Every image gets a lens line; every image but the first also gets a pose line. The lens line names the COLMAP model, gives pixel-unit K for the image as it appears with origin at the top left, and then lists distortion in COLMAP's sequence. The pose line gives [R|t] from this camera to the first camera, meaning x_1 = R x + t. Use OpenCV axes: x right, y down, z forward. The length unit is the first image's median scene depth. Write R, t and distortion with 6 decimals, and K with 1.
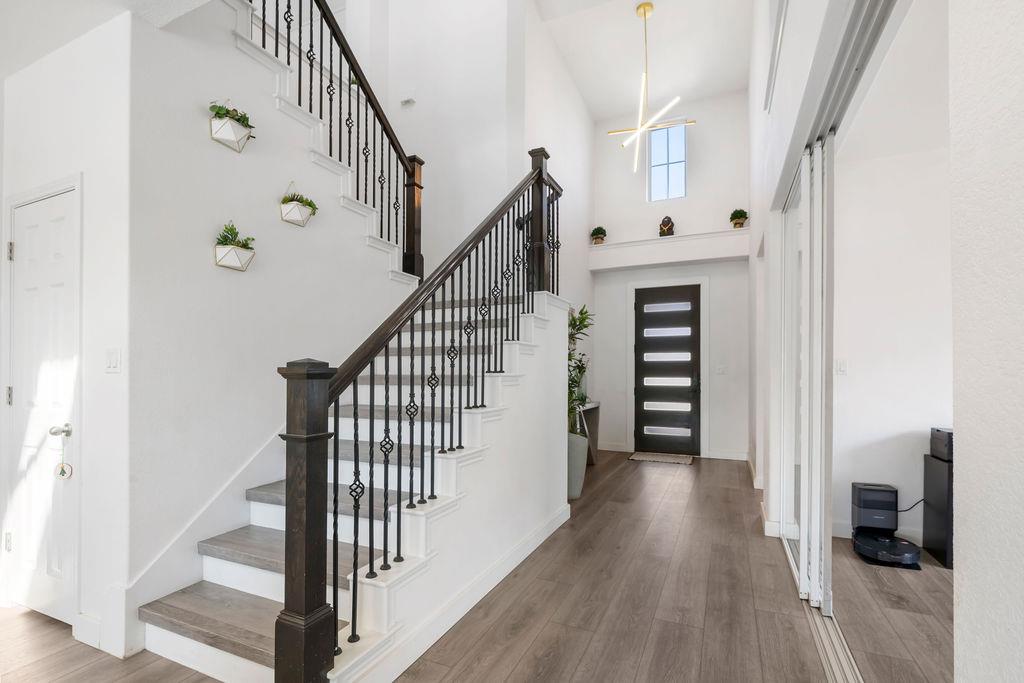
lens RADIAL K [[480.3, 0, 496.1], [0, 480.3, 360.2], [0, 0, 1]] dist [-0.000192, -0.000243]
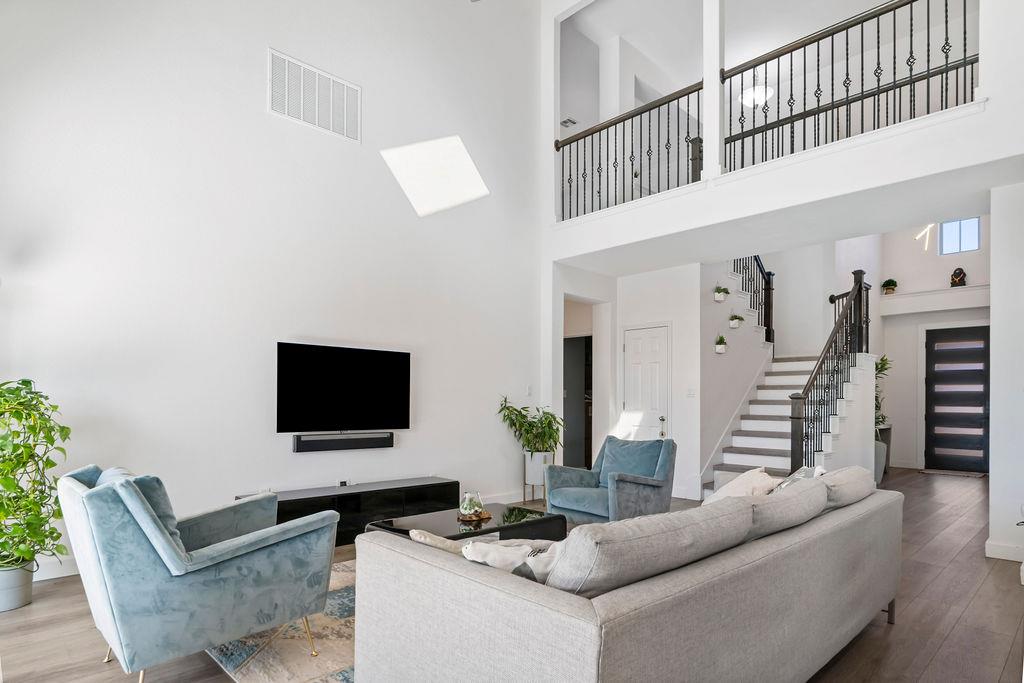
lens RADIAL K [[550.1, 0, 513.5], [0, 550.1, 392.9], [0, 0, 1]] dist [0.000747, -0.001226]
pose [[0.934421, 0.000576, -0.356169, -0.186420], [0.001729, 0.999980, 0.006153, -0.005288], [0.356165, -0.006365, 0.934401, -0.659997]]
